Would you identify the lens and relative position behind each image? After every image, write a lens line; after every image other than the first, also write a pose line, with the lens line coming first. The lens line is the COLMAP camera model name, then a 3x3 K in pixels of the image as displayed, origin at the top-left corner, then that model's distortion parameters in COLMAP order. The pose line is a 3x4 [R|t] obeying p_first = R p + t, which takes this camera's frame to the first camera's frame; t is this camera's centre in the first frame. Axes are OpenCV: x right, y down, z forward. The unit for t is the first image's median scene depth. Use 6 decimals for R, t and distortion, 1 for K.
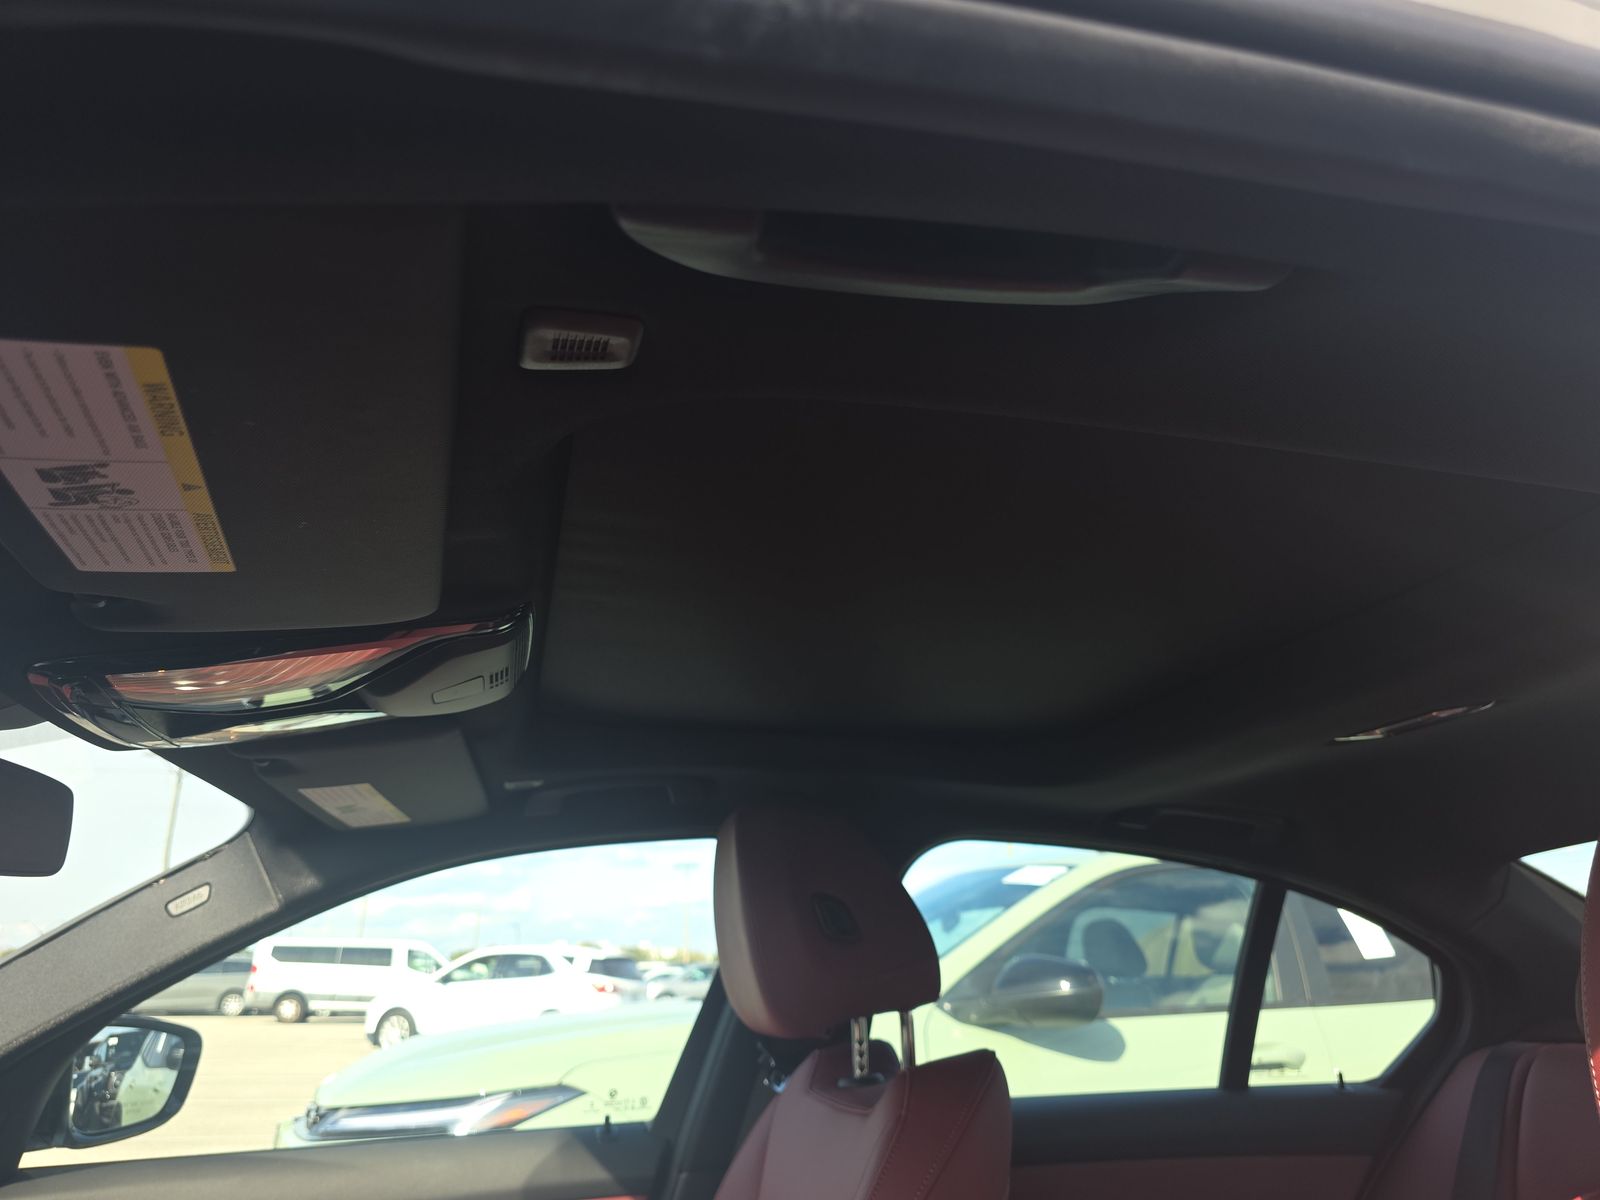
lens RADIAL K [[1160.3, 0, 800.0], [0, 1160.3, 600.0], [0, 0, 1]] dist [0.028571, -0.001777]
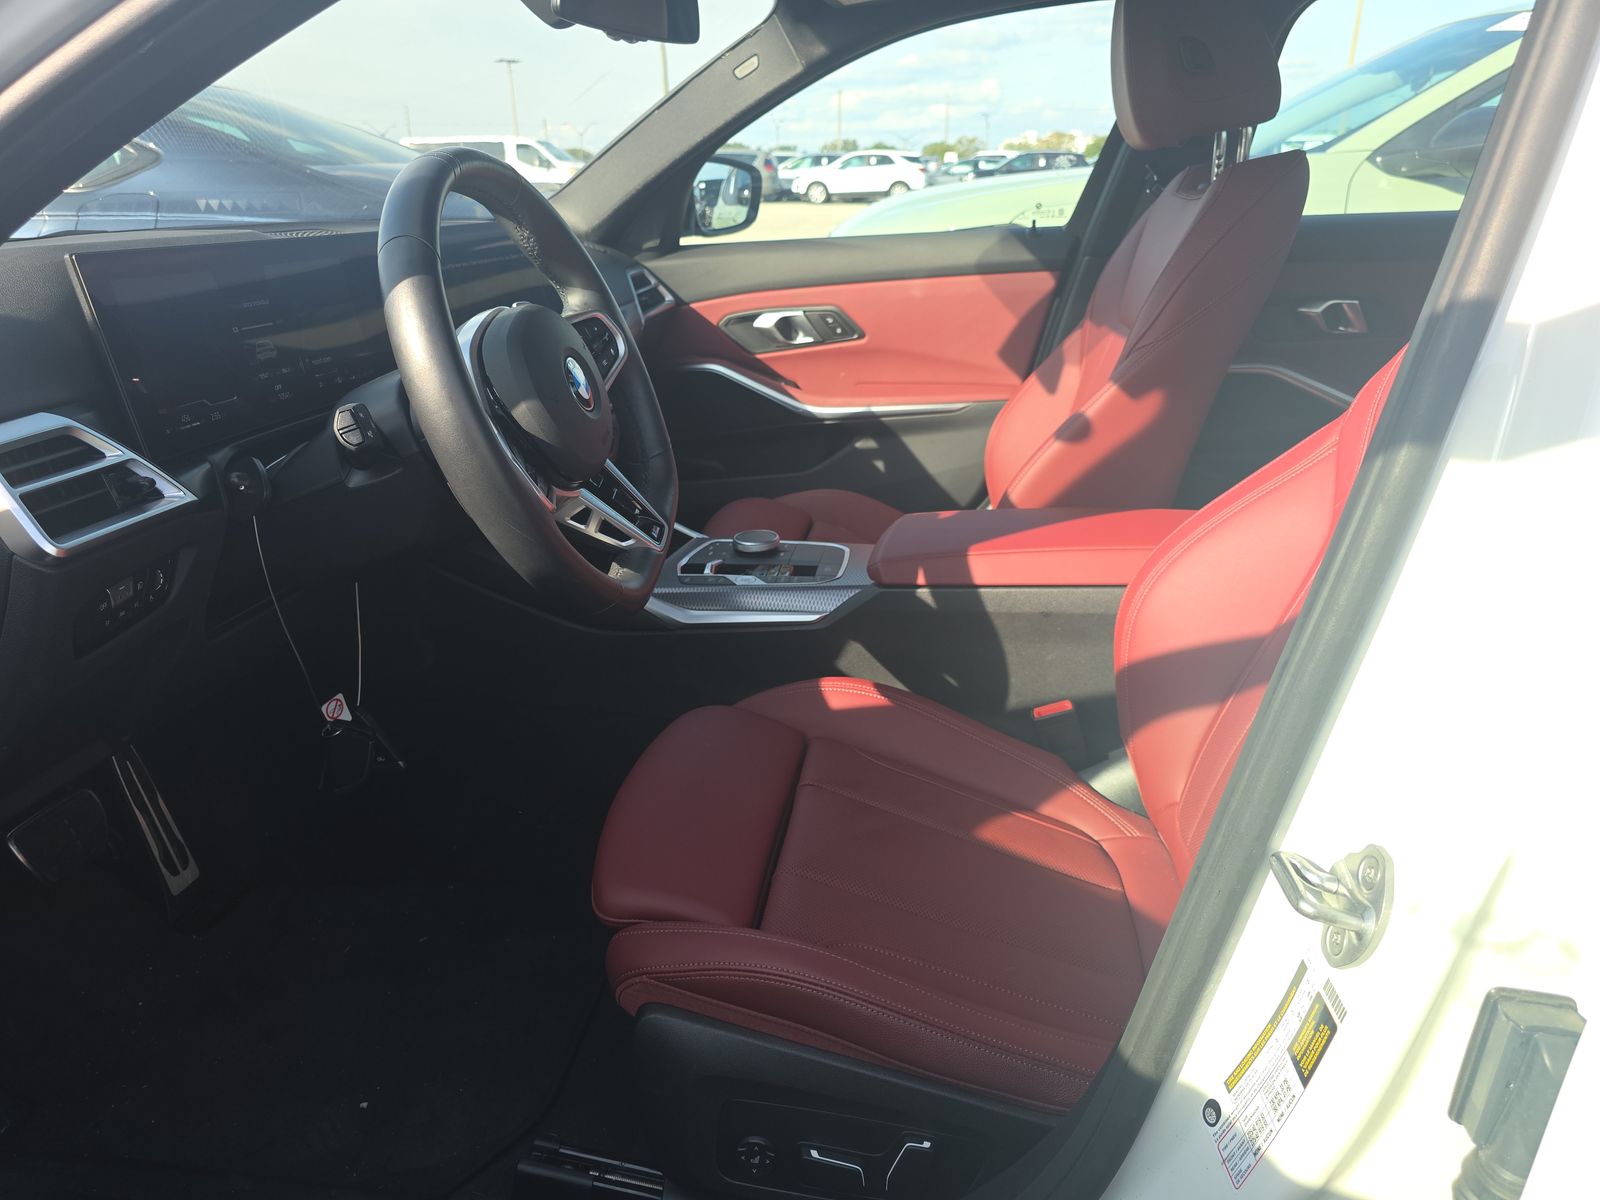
lens RADIAL K [[1160.3, 0, 800.0], [0, 1160.3, 600.0], [0, 0, 1]] dist [0.028571, -0.001777]
pose [[0.927421, 0.113123, -0.356501, 0.126935], [0.125700, 0.803450, 0.581951, -0.046003], [0.352263, -0.584526, 0.730917, -0.400438]]
